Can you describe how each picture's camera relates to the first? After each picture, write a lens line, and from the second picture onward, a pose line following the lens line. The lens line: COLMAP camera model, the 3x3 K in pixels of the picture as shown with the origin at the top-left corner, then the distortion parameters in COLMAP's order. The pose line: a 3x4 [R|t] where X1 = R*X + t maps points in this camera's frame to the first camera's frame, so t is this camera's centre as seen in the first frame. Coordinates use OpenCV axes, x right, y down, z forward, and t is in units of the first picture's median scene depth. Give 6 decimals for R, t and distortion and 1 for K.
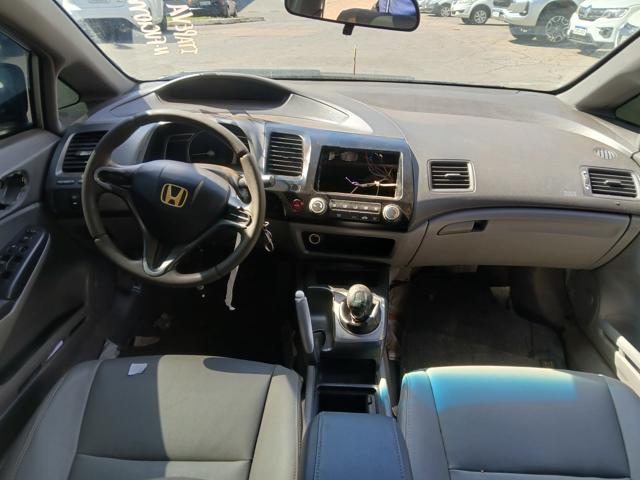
lens RADIAL K [[501.8, 0, 323.0], [0, 501.8, 232.9], [0, 0, 1]] dist [0.005794, -0.054486]
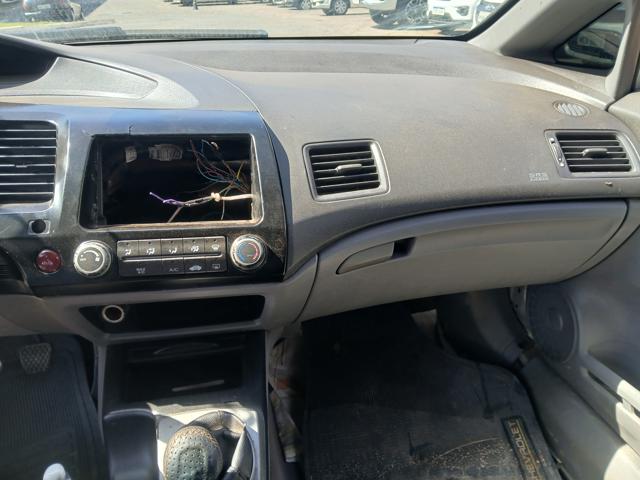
lens RADIAL K [[501.8, 0, 323.0], [0, 501.8, 232.9], [0, 0, 1]] dist [0.005794, -0.054486]
pose [[0.968025, -0.132036, 0.213295, 0.098224], [0.131822, 0.991155, 0.015289, -0.053184], [-0.213427, 0.013317, 0.976868, 0.449781]]
